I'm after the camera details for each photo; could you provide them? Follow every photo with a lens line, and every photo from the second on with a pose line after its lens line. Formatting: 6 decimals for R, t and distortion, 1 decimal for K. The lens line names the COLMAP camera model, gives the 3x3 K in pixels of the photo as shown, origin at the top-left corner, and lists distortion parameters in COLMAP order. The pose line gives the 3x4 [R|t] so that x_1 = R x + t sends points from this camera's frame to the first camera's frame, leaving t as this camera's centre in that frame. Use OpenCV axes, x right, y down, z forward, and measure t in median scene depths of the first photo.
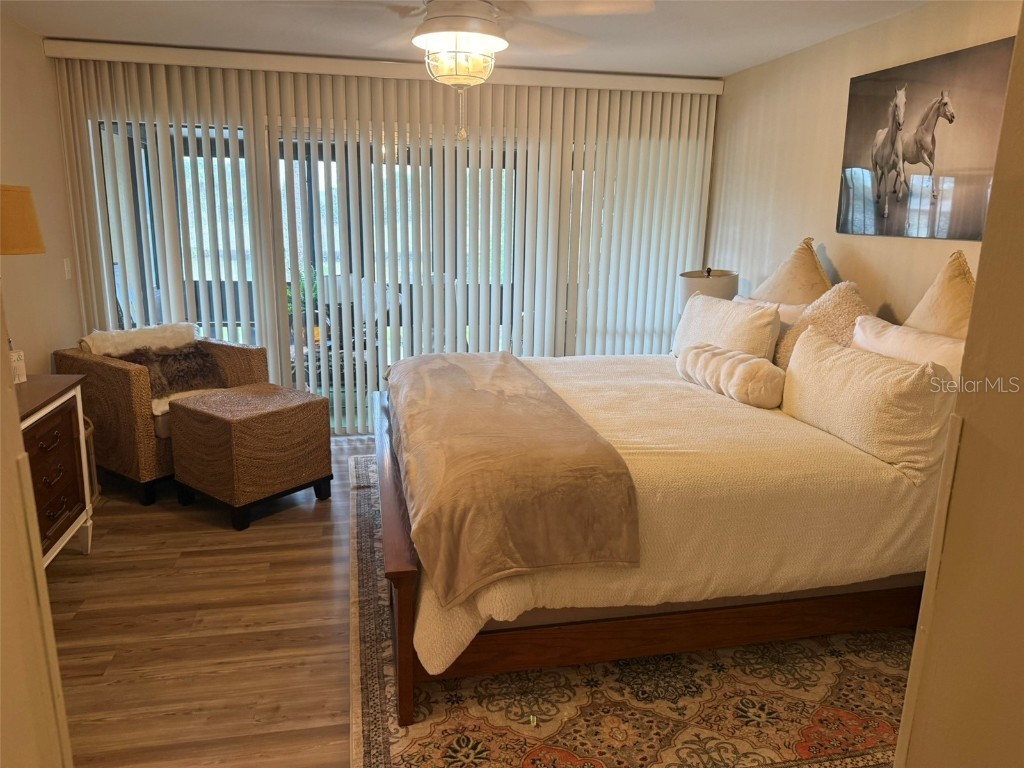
lens RADIAL K [[715.2, 0, 512.0], [0, 715.2, 384.0], [0, 0, 1]] dist [0.085933, -0.127514]
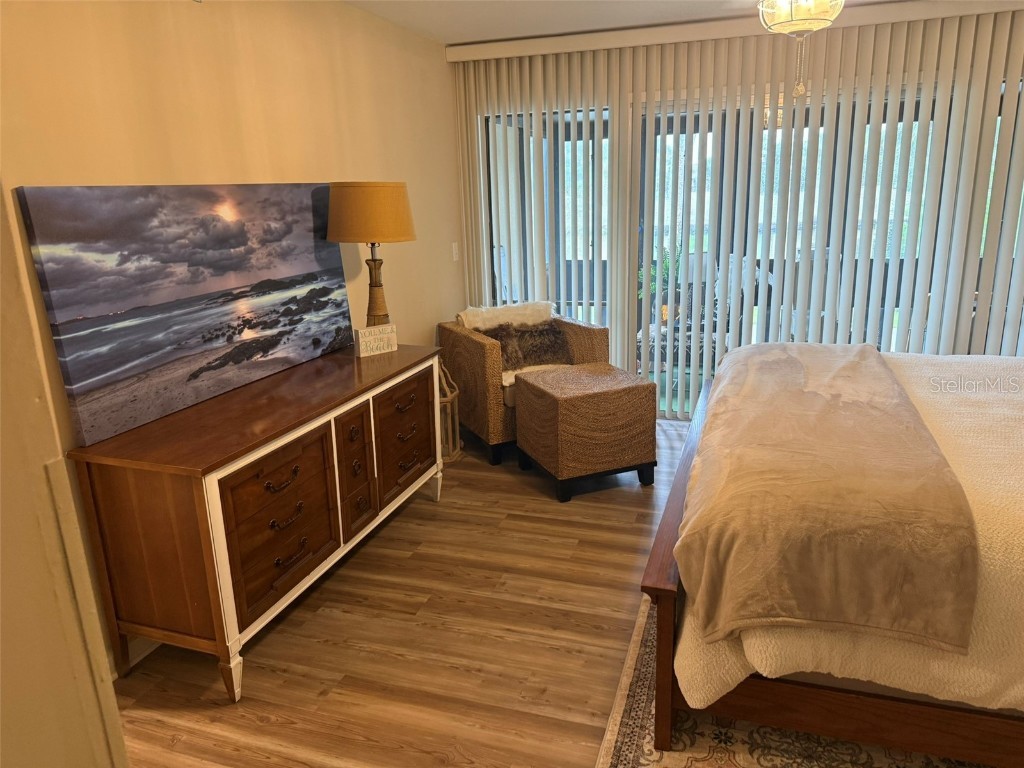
lens RADIAL K [[709.4, 0, 538.8], [0, 709.4, 386.7], [0, 0, 1]] dist [0.149044, -0.282900]
pose [[0.865625, 0.088594, -0.492792, 0.098915], [-0.068077, 0.995906, 0.059463, -0.026667], [0.496043, -0.017925, 0.868113, 0.096403]]
